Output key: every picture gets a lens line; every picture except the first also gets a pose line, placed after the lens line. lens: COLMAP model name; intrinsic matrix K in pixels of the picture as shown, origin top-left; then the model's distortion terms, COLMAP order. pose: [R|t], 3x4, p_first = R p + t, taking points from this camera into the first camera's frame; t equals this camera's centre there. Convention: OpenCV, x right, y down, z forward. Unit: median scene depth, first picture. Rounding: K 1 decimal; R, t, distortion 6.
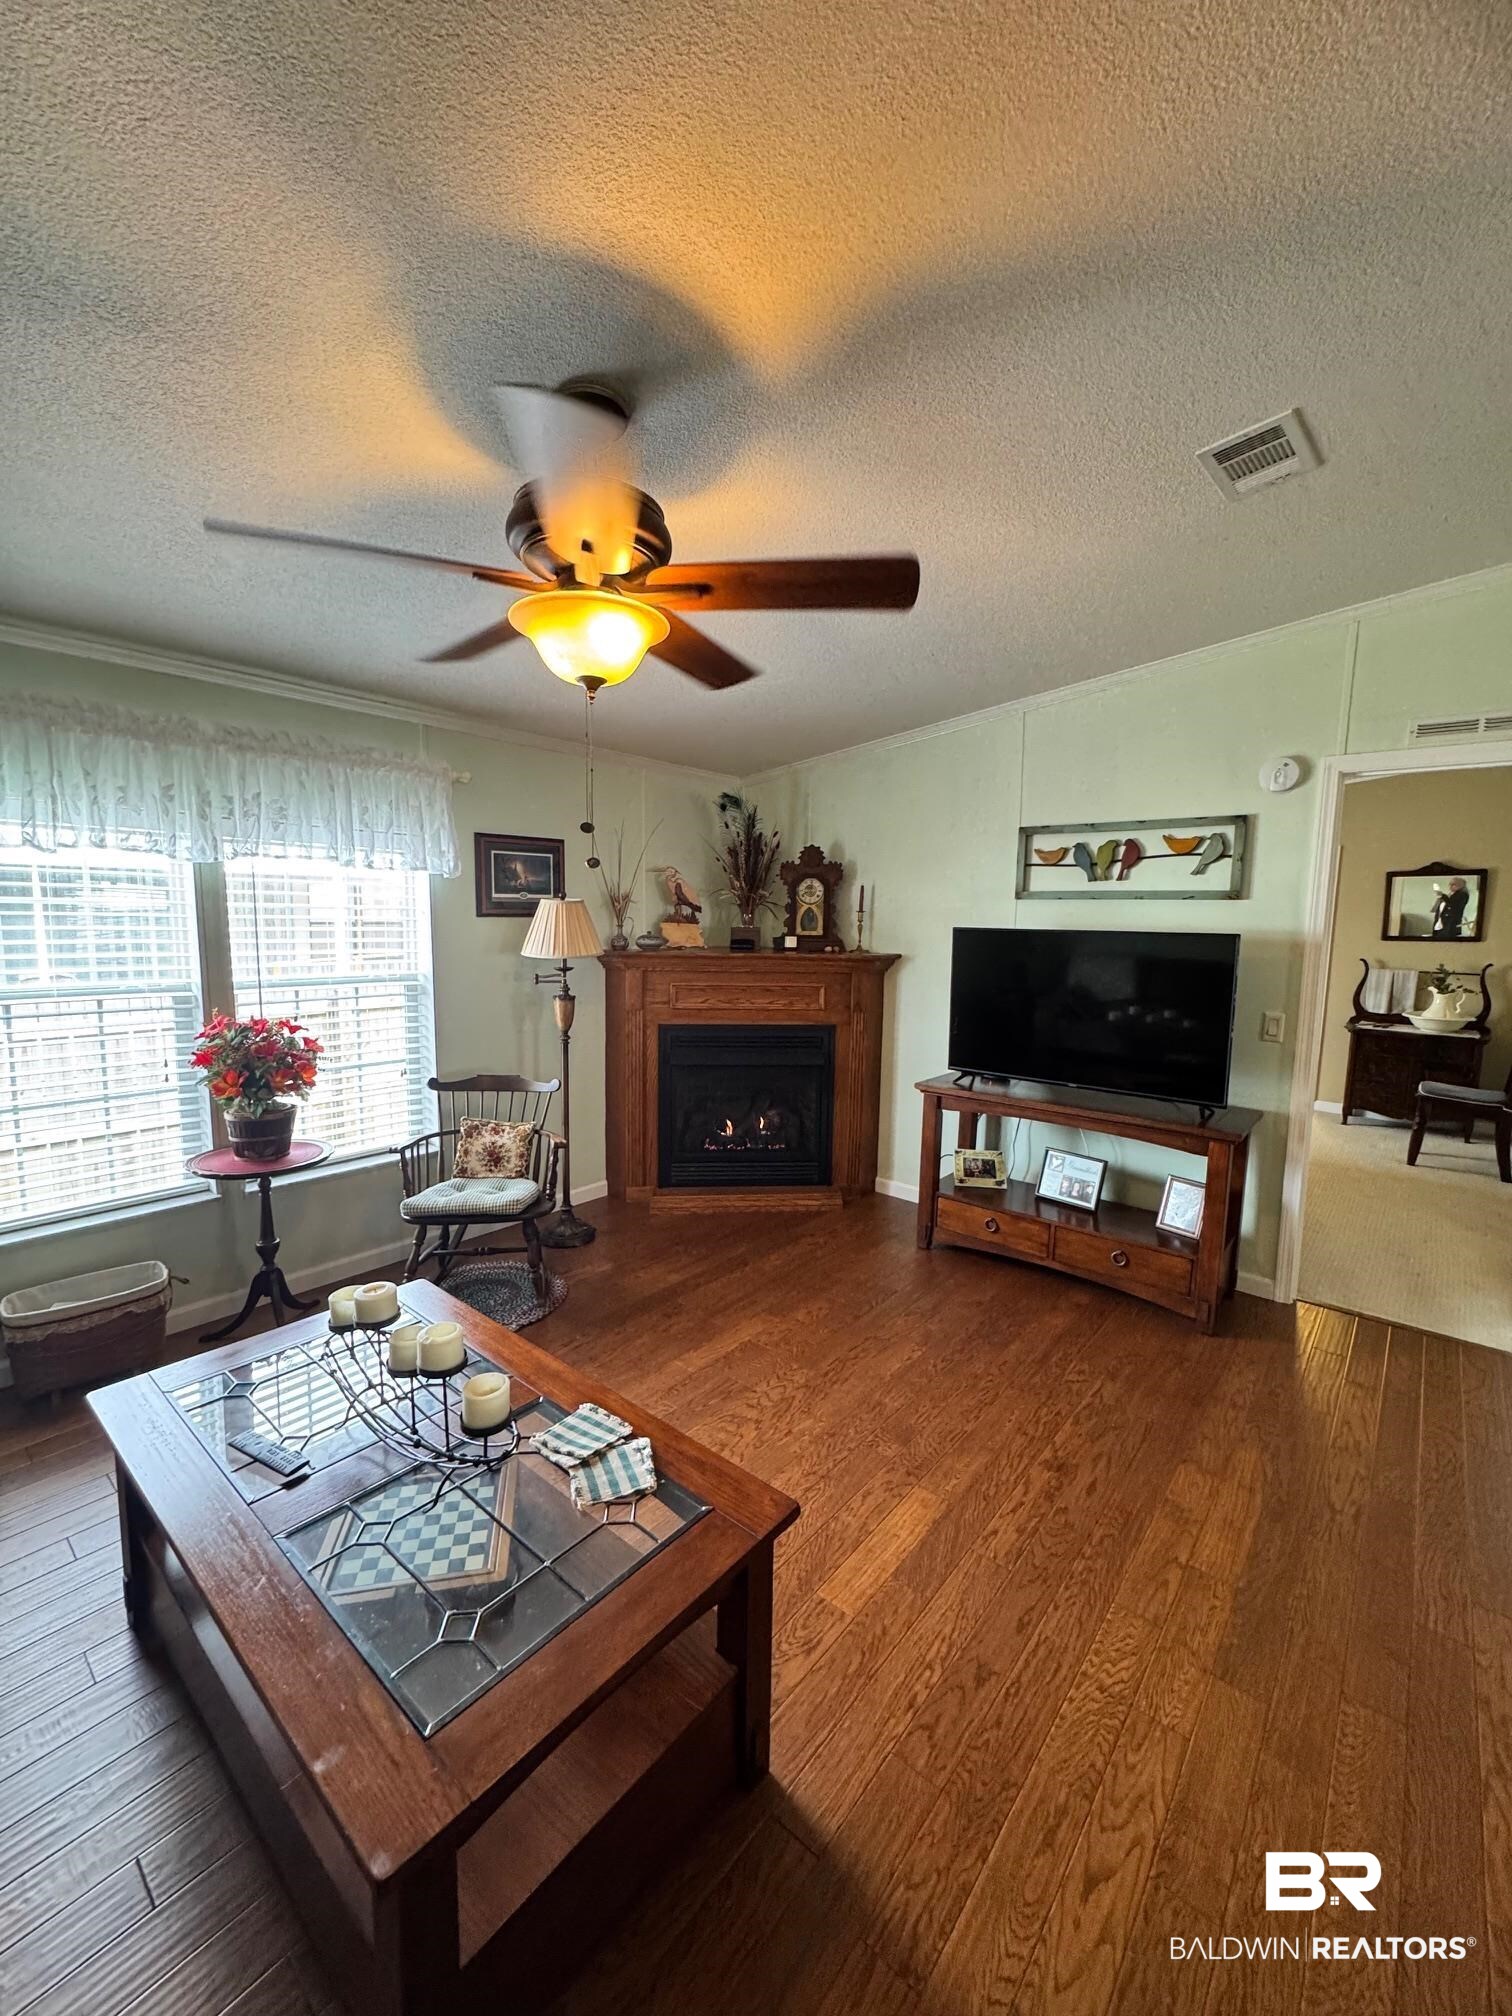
lens RADIAL K [[810.8, 0, 754.1], [0, 810.8, 1006.8], [0, 0, 1]] dist [0.000740, -0.000950]
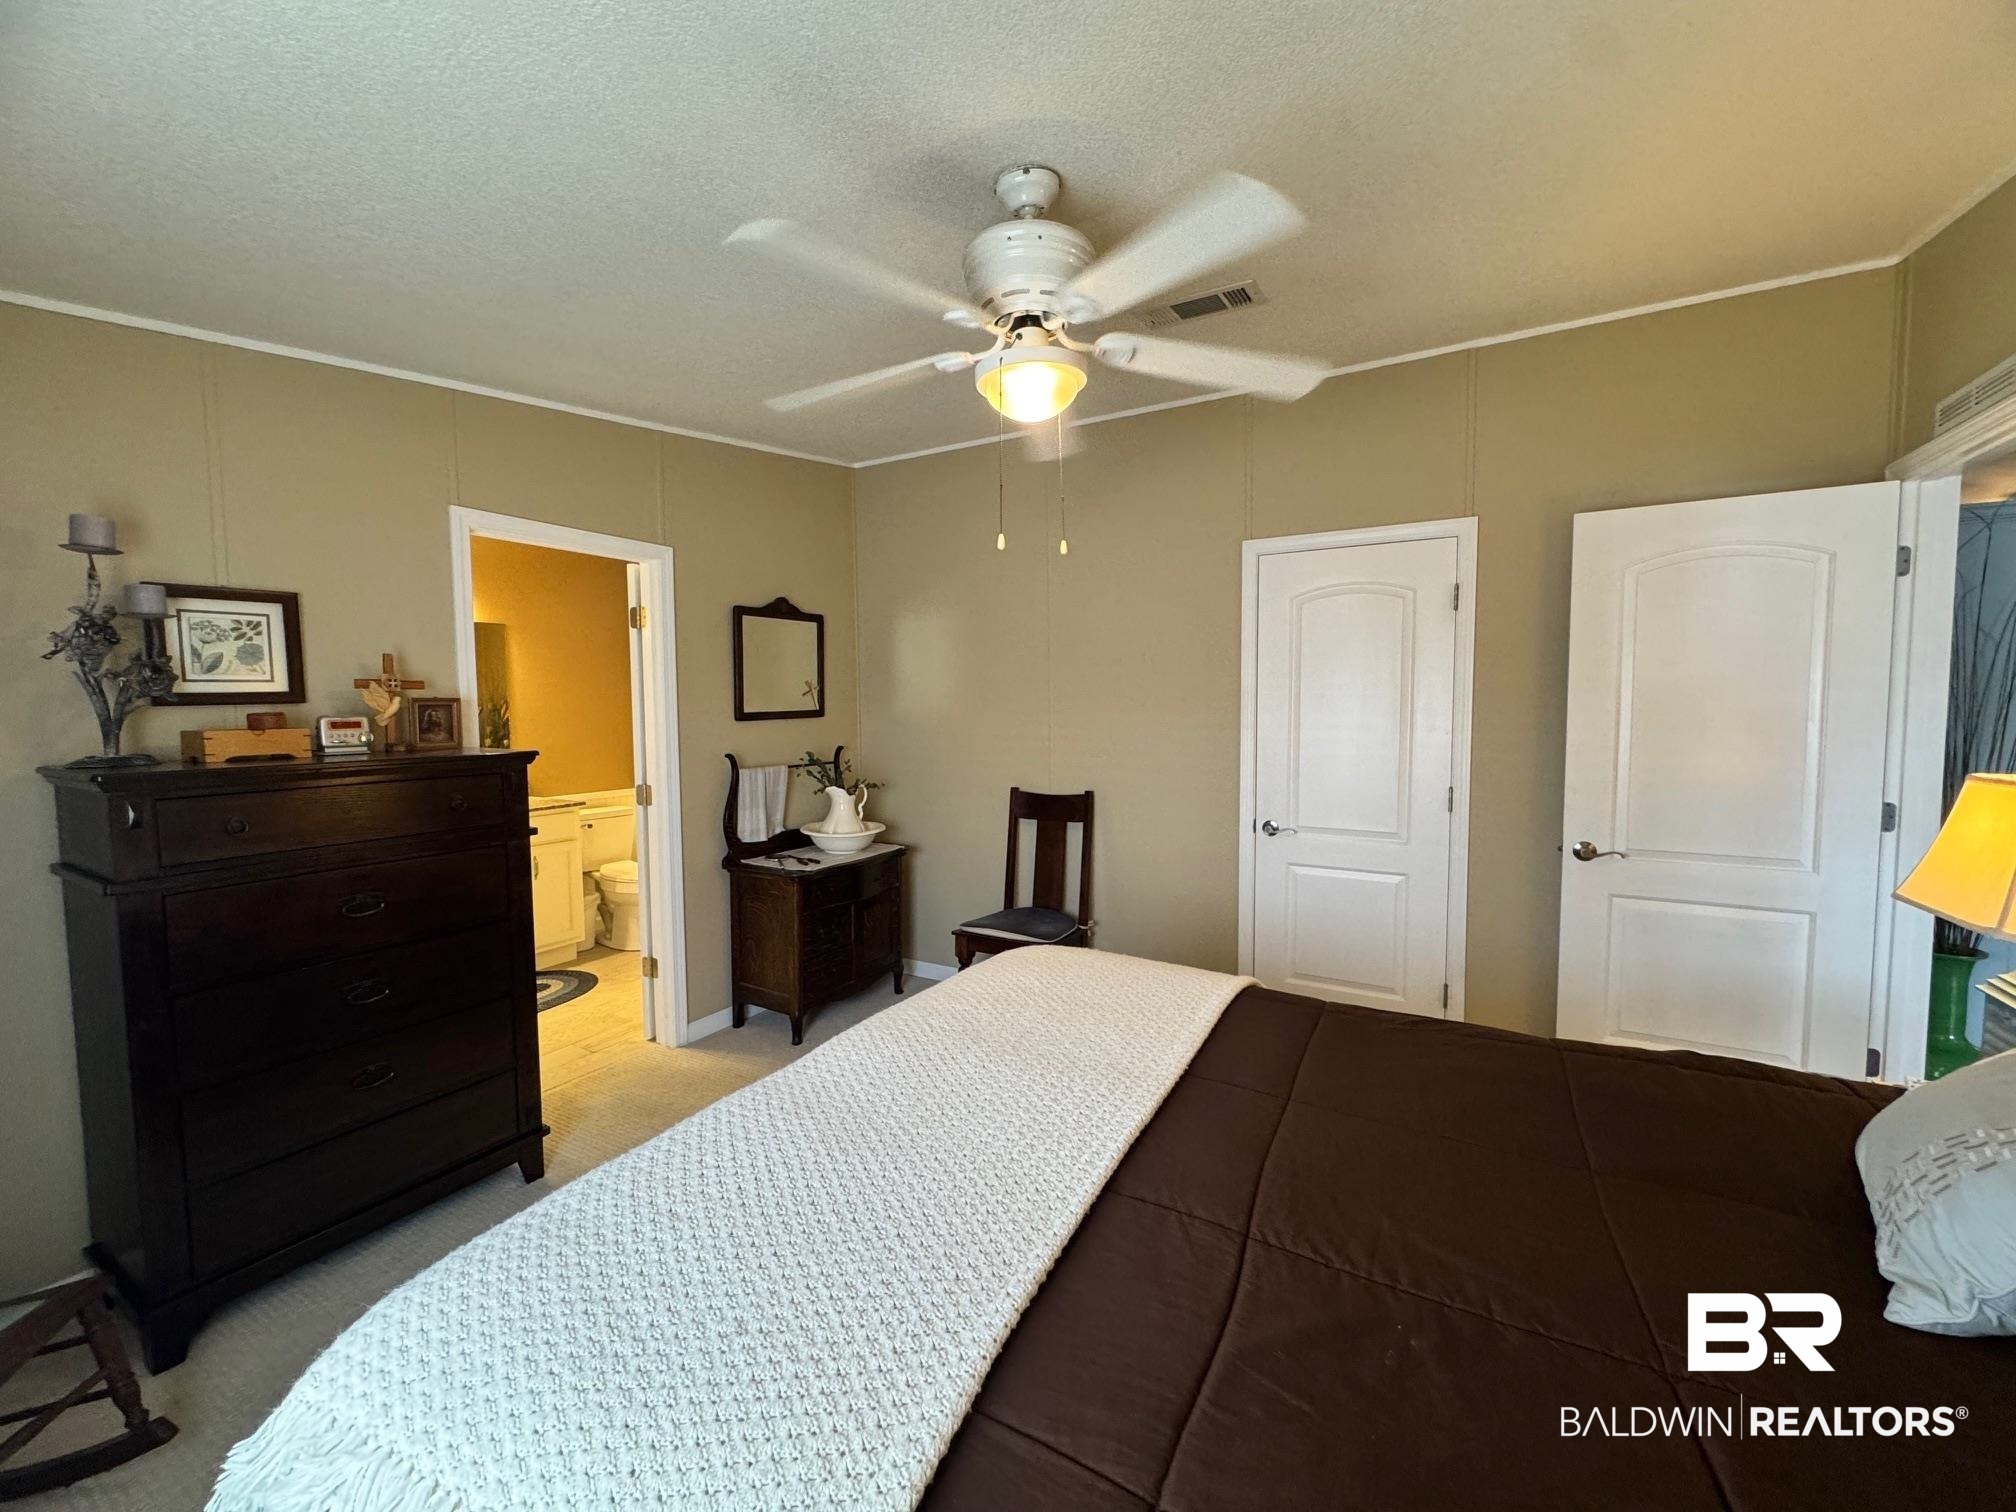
lens RADIAL K [[810.8, 0, 1002.8], [0, 810.8, 752.7], [0, 0, 1]] dist [0.000740, -0.000950]
pose [[-0.188685, -0.076572, 0.979048, 0.150088], [0.106715, 0.989453, 0.097952, -0.097204], [-0.976222, 0.122961, -0.178524, 0.926907]]
